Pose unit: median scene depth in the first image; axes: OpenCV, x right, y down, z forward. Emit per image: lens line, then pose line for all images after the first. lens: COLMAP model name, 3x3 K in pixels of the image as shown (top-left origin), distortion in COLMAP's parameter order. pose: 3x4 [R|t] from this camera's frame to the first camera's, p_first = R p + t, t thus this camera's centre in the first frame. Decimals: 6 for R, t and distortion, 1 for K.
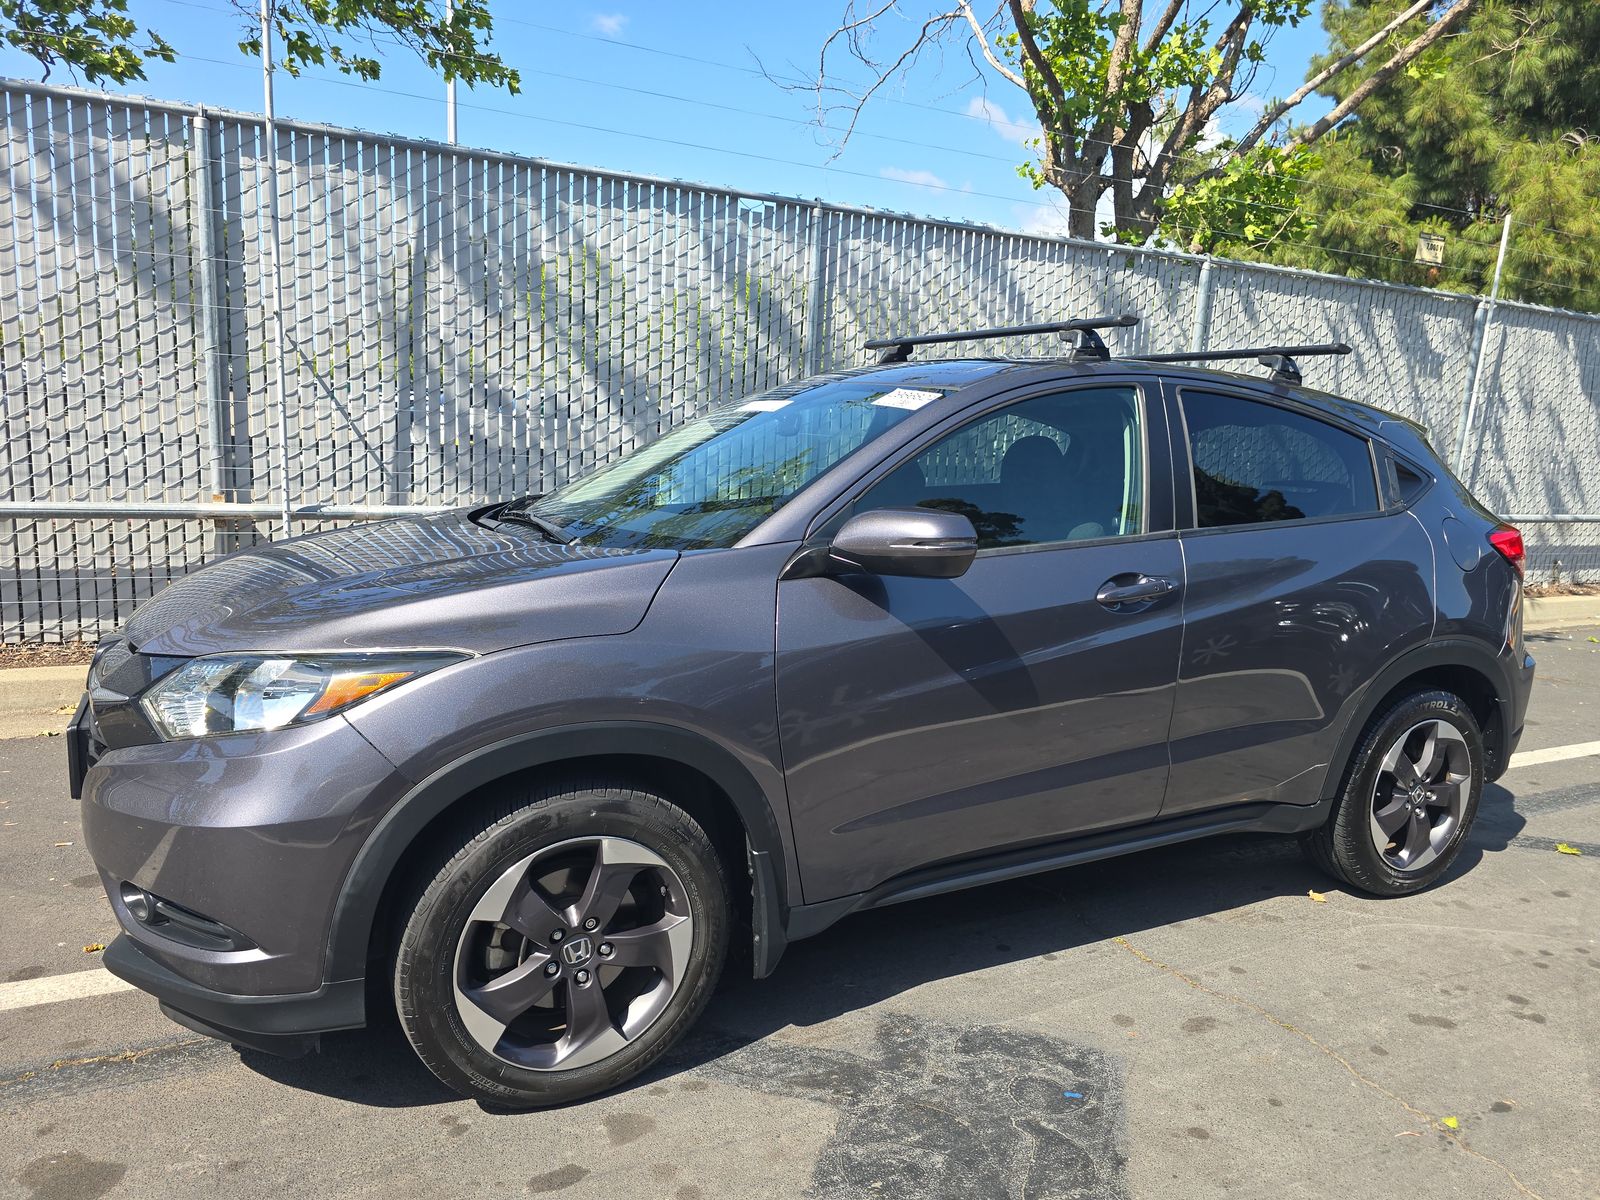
lens RADIAL K [[1076.1, 0, 800.0], [0, 1076.1, 600.0], [0, 0, 1]] dist [0.004873, 0.002149]
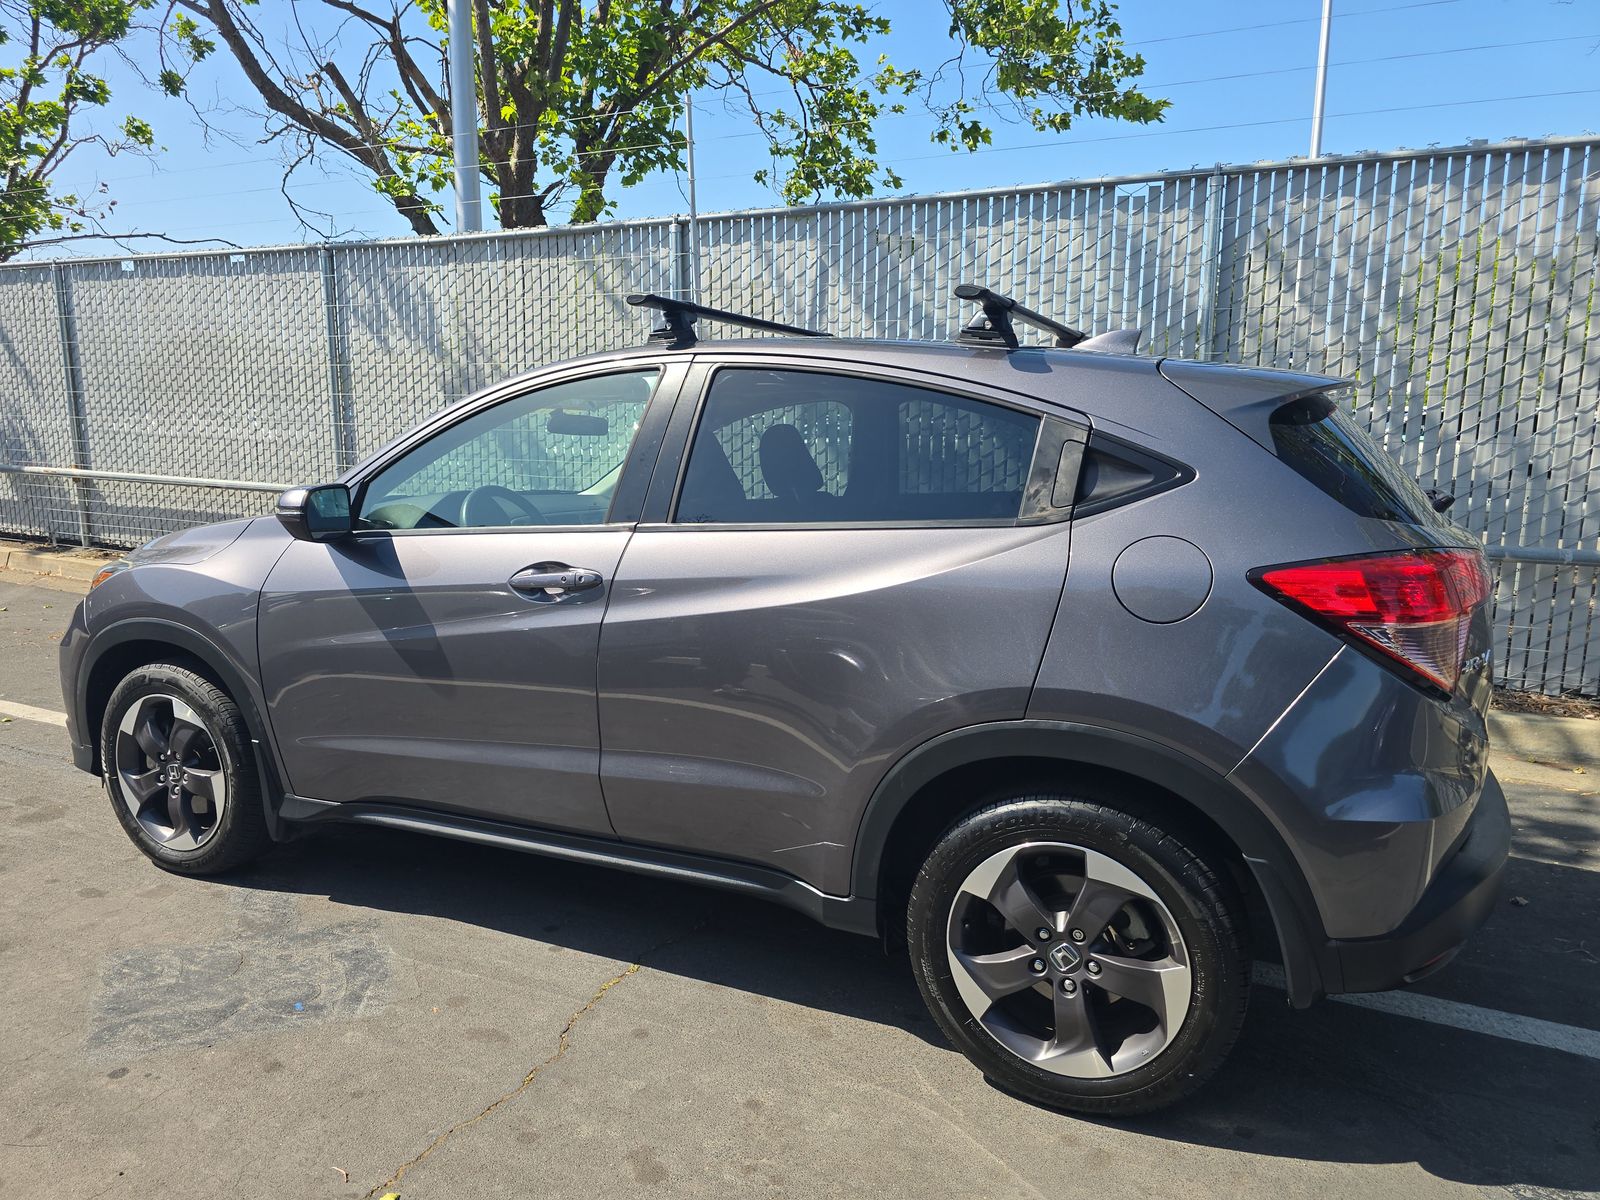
lens RADIAL K [[1051.9, 0, 875.9], [0, 1051.9, 603.0], [0, 0, 1]] dist [0.086309, -0.123105]
pose [[0.635665, 0.085052, -0.767265, 0.439793], [-0.099544, 0.994645, 0.027786, -0.015902], [0.765520, 0.058714, 0.640728, 0.218533]]
